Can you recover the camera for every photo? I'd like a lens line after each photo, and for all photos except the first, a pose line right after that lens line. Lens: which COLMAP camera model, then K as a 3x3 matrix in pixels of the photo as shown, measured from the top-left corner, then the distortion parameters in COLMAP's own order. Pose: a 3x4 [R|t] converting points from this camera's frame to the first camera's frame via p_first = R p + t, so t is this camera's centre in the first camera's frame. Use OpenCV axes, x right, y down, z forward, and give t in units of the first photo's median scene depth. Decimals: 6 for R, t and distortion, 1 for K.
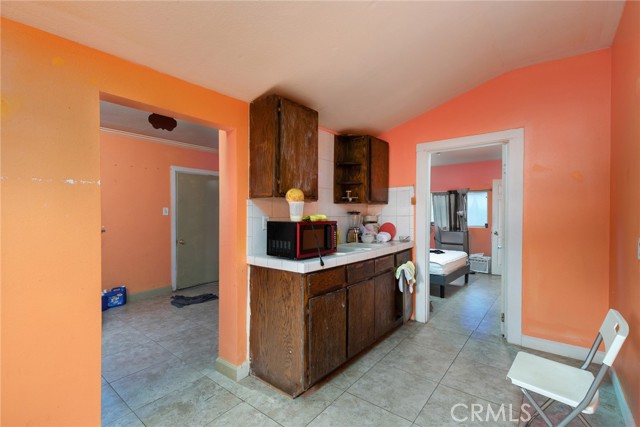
lens RADIAL K [[289.7, 0, 320.5], [0, 289.7, 216.3], [0, 0, 1]] dist [-0.000885, 0.000226]
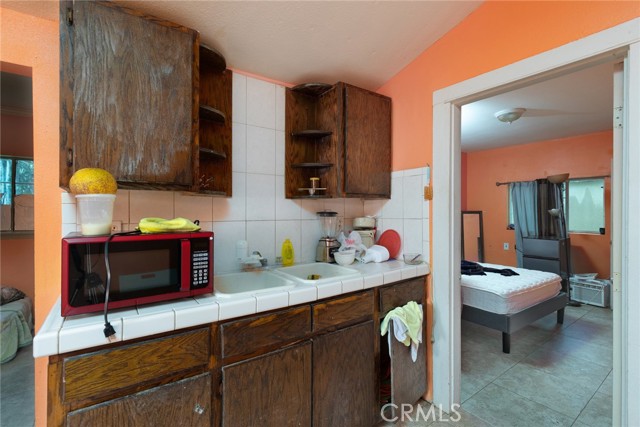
lens RADIAL K [[302.1, 0, 321.1], [0, 302.1, 211.2], [0, 0, 1]] dist [0.001528, 0.000462]
pose [[0.968610, -0.002940, -0.248568, 0.270921], [0.000212, 0.999939, -0.010999, -0.010268], [0.248586, 0.010601, 0.968552, 0.383286]]
